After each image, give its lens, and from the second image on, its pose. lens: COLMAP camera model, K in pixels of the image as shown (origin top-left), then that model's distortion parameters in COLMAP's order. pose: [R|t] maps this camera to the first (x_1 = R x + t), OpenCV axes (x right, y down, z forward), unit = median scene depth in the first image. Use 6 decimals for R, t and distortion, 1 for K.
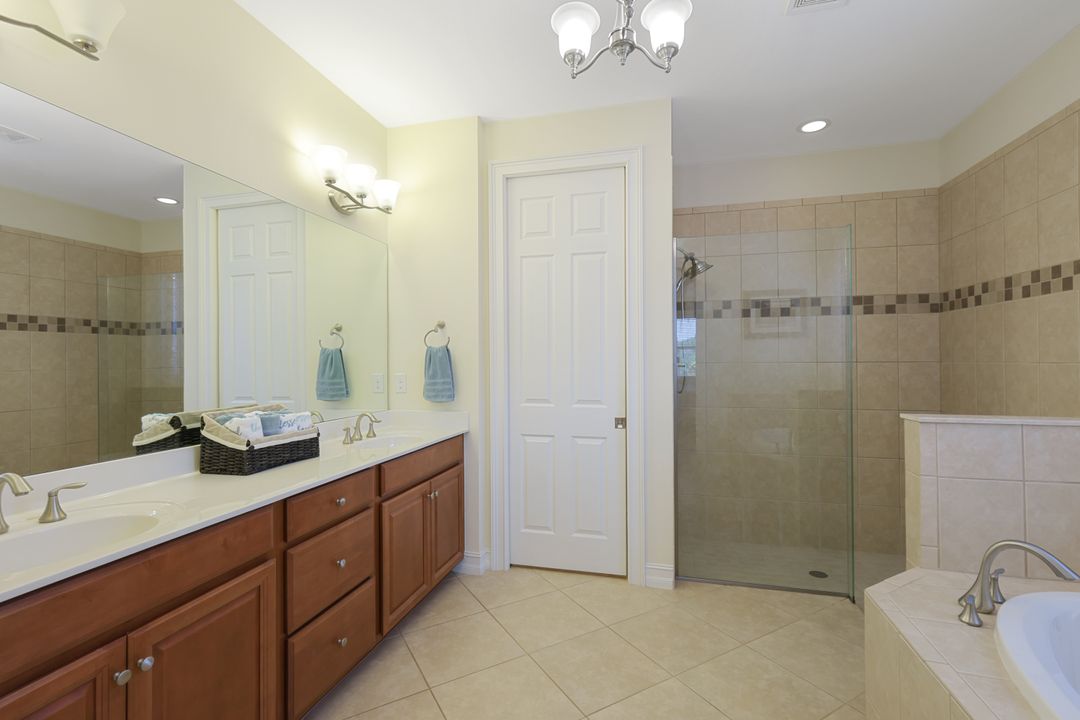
lens RADIAL K [[471.6, 0, 540.0], [0, 471.6, 358.1], [0, 0, 1]] dist [0.002154, -0.000913]
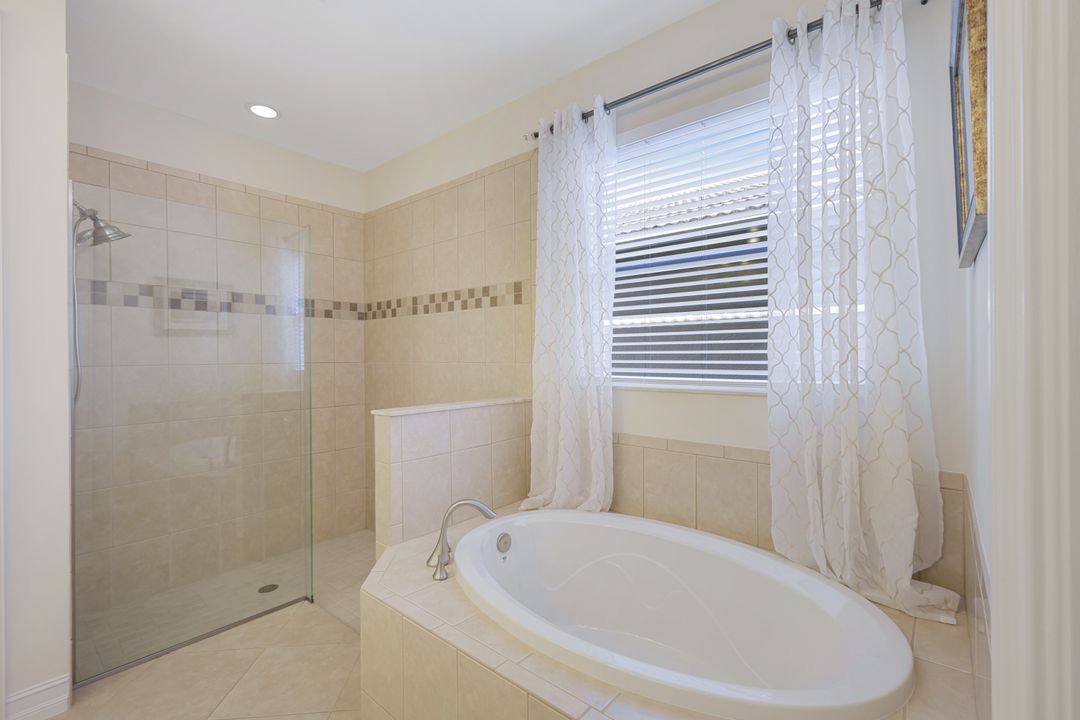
lens RADIAL K [[471.6, 0, 538.3], [0, 471.6, 358.1], [0, 0, 1]] dist [0.002154, -0.000913]
pose [[0.428944, 0.000015, 0.903331, -0.030963], [0.001789, 0.999998, -0.000867, -0.000548], [-0.903329, 0.001988, 0.428943, 0.107451]]
